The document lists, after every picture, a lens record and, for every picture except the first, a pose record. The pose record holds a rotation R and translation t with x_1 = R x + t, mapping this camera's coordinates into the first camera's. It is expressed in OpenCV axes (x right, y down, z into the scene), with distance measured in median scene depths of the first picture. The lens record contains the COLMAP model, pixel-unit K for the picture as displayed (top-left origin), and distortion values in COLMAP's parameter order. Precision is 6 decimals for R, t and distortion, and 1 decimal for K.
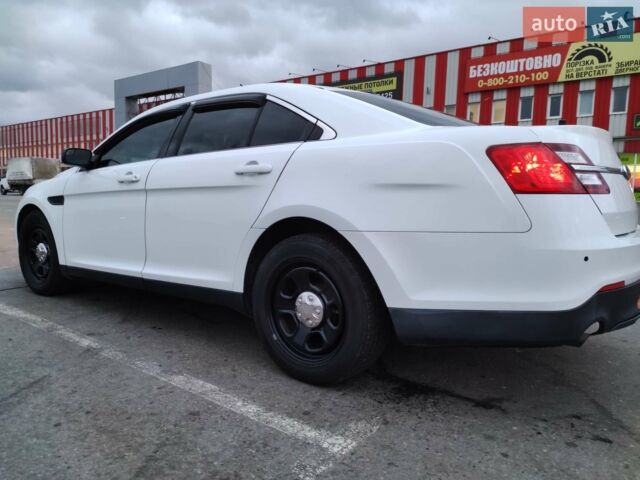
lens RADIAL K [[470.6, 0, 320.0], [0, 470.6, 240.0], [0, 0, 1]] dist [0.069406, -0.111652]
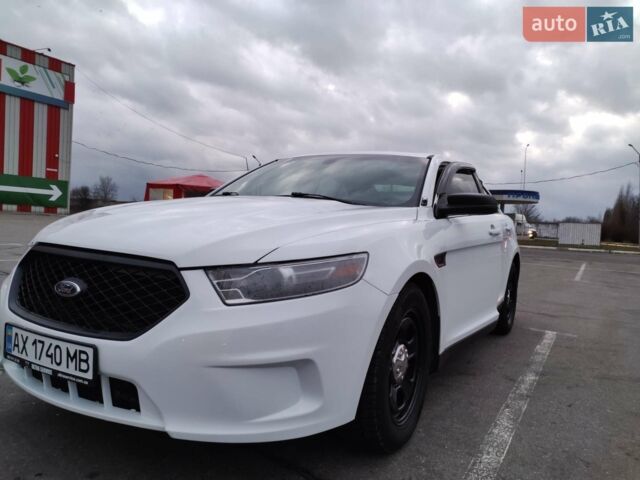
lens RADIAL K [[500.7, 0, 320.0], [0, 500.7, 240.0], [0, 0, 1]] dist [0.056841, -0.004158]
pose [[-0.177556, -0.044208, 0.983117, -2.178657], [0.030338, 0.998270, 0.050368, -0.270965], [-0.983643, 0.038769, -0.175907, 2.322035]]
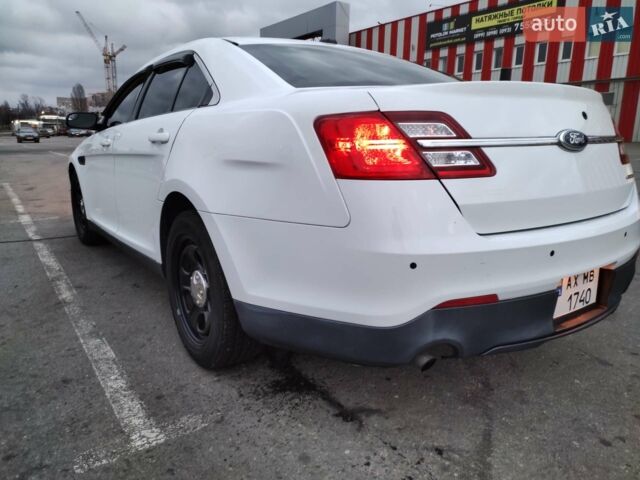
lens RADIAL K [[465.7, 0, 320.0], [0, 465.7, 240.0], [0, 0, 1]] dist [0.036967, -0.055777]
pose [[0.961587, 0.056928, -0.268532, 0.482776], [-0.028099, 0.993534, 0.110005, -0.063543], [0.273058, -0.098234, 0.956969, 0.185418]]
